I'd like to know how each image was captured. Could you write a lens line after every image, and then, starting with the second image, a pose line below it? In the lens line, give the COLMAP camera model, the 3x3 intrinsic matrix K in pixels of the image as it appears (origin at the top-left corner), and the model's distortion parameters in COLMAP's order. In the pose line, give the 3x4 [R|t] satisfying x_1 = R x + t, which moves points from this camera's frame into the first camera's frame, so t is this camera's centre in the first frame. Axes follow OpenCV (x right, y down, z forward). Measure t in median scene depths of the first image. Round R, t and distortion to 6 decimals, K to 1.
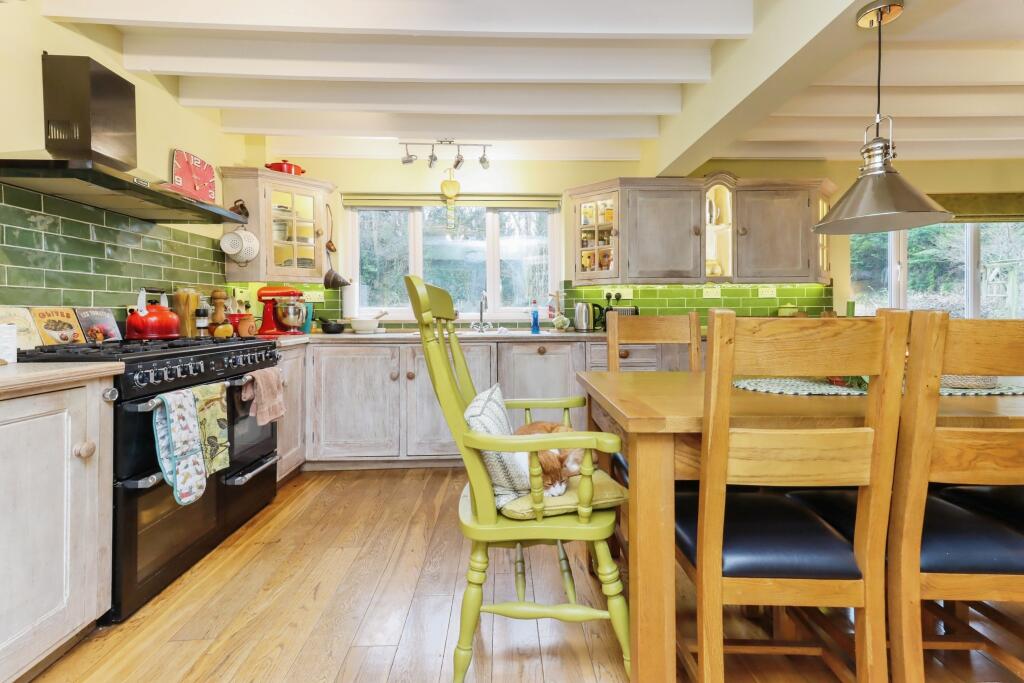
lens RADIAL K [[473.1, 0, 512.5], [0, 473.1, 318.8], [0, 0, 1]] dist [0.003076, 0.000045]
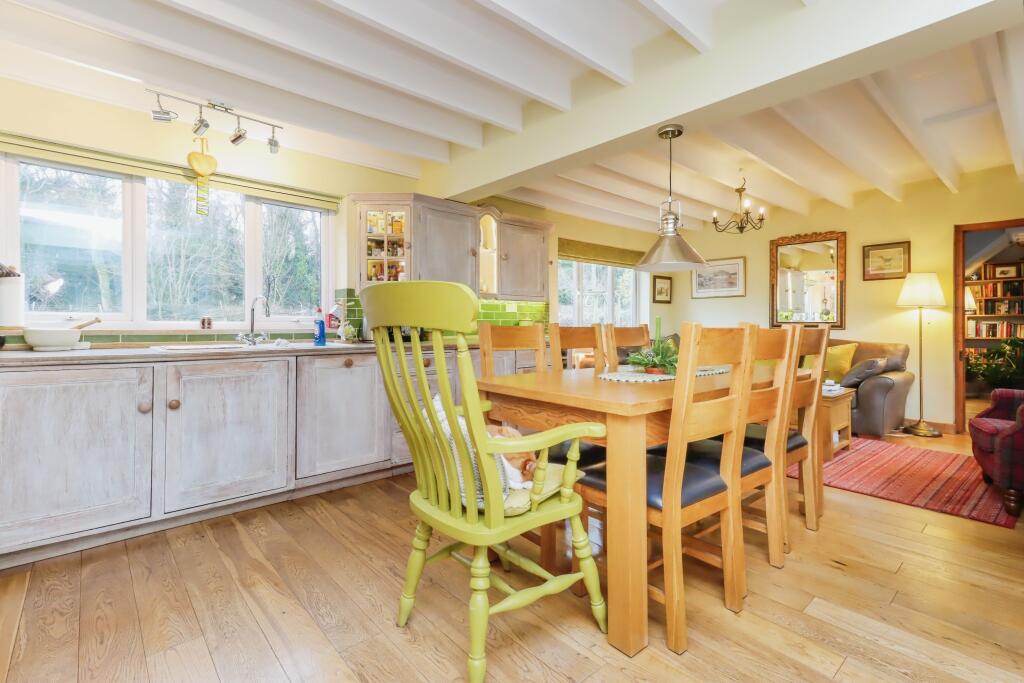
lens RADIAL K [[474.9, 0, 512.4], [0, 474.9, 322.3], [0, 0, 1]] dist [0.006749, -0.000194]
pose [[0.763904, 0.011926, 0.645220, -0.276716], [-0.001634, 0.999862, -0.016546, 0.001541], [-0.645328, 0.011586, 0.763818, 0.070110]]
